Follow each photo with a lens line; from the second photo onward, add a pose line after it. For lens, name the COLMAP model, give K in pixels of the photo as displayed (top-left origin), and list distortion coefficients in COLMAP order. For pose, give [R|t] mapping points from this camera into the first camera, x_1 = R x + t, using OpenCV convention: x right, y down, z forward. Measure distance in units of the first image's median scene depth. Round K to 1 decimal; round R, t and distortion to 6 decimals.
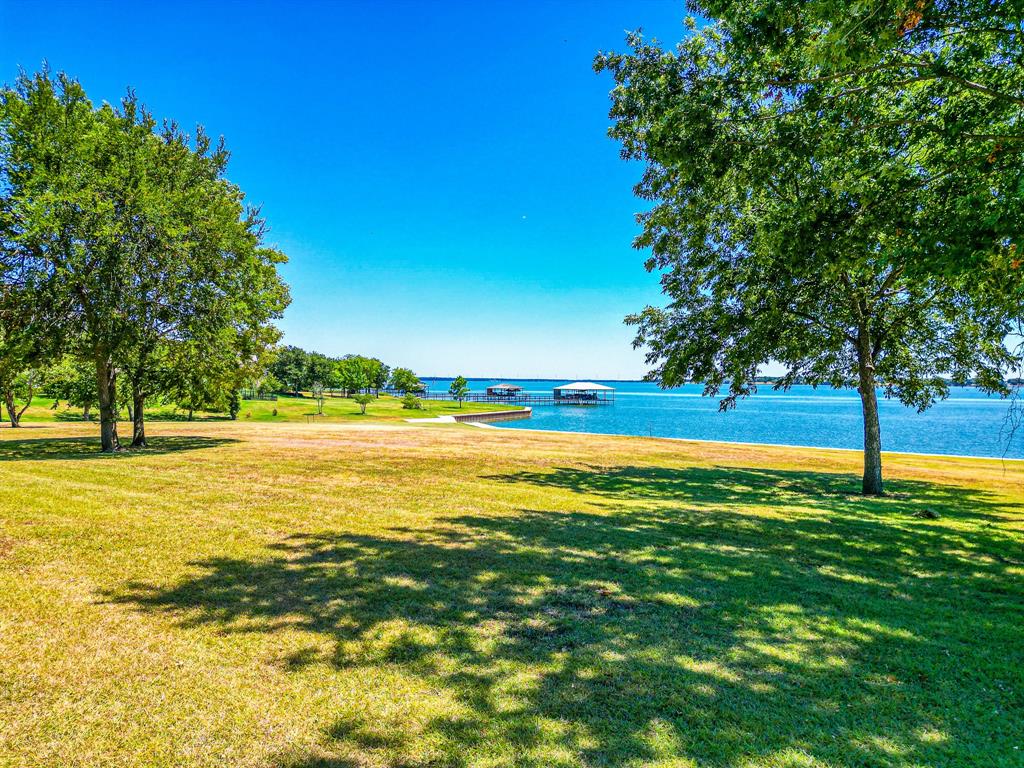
lens RADIAL K [[690.7, 0, 512.0], [0, 690.7, 384.0], [0, 0, 1]] dist [0.066115, -0.074800]
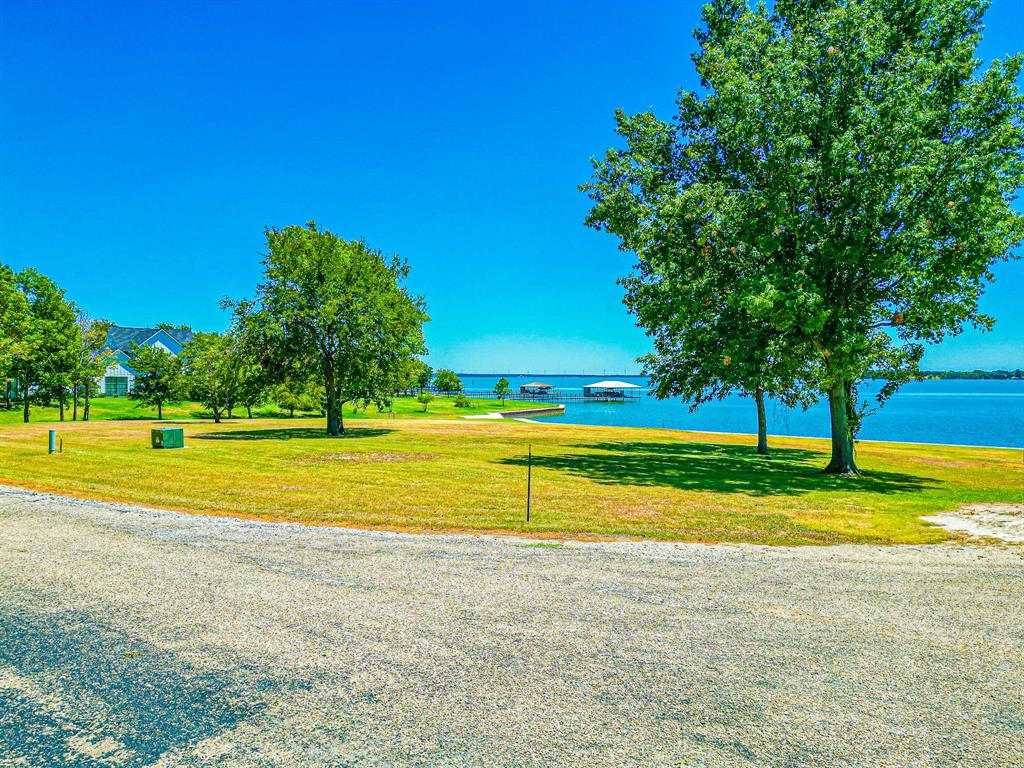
lens RADIAL K [[722.3, 0, 512.0], [0, 722.3, 384.0], [0, 0, 1]] dist [0.075926, -0.084862]
pose [[0.999440, -0.006398, -0.032841, -0.120019], [0.006655, 0.999948, 0.007704, -0.059760], [0.032790, -0.007919, 0.999431, -1.095948]]
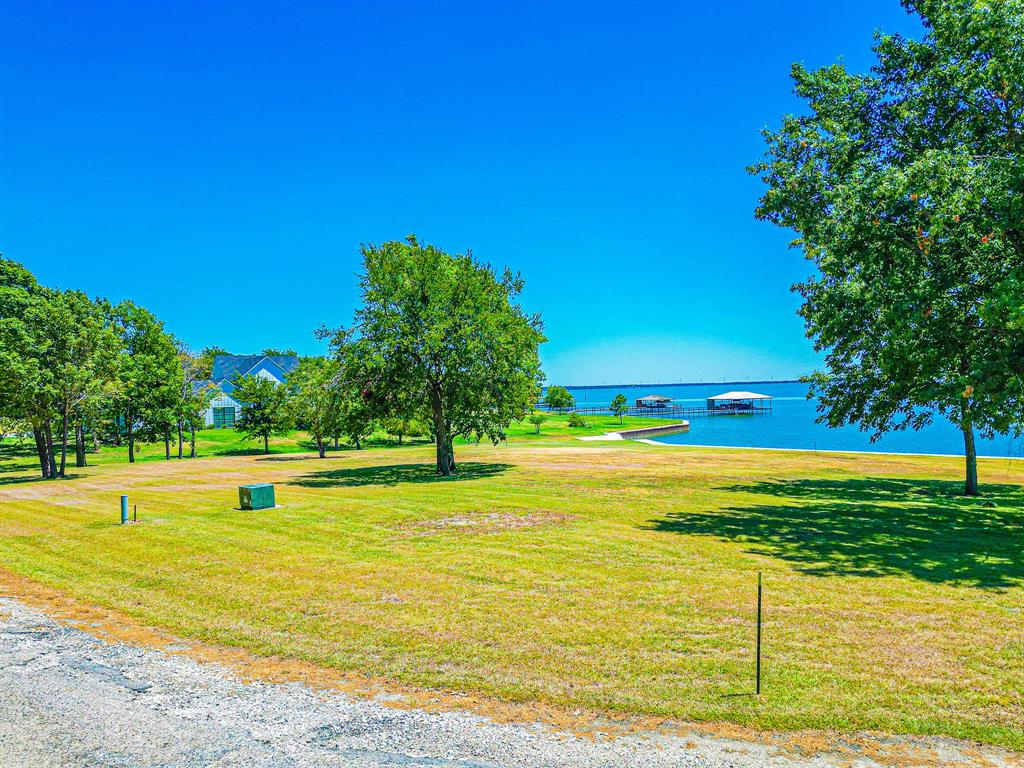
lens RADIAL K [[745.8, 0, 537.1], [0, 745.8, 406.8], [0, 0, 1]] dist [0.109896, -0.165152]
pose [[0.988561, -0.035509, -0.146583, -0.193848], [0.038929, 0.999031, 0.020529, -0.113706], [0.145712, -0.026000, 0.988985, -0.837058]]
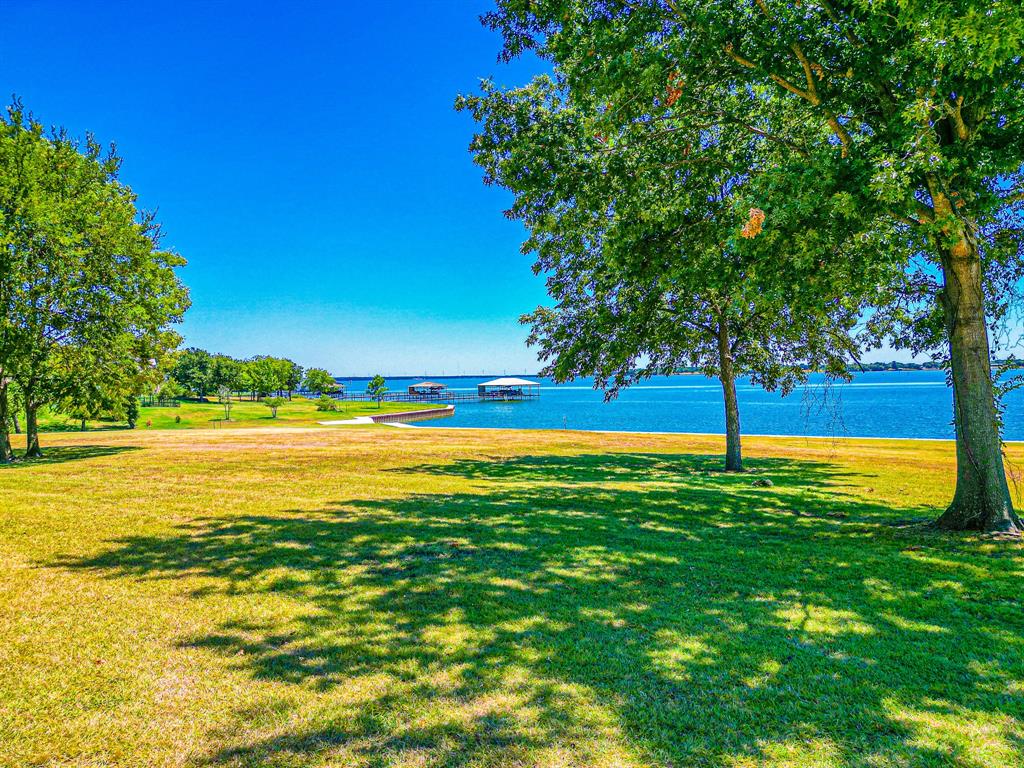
lens RADIAL K [[722.3, 0, 512.0], [0, 722.3, 384.0], [0, 0, 1]] dist [0.075926, -0.084862]
pose [[0.994451, -0.029716, 0.100918, 0.046946], [0.029241, 0.999553, 0.006183, 0.000815], [-0.101057, -0.003197, 0.994876, -0.134943]]
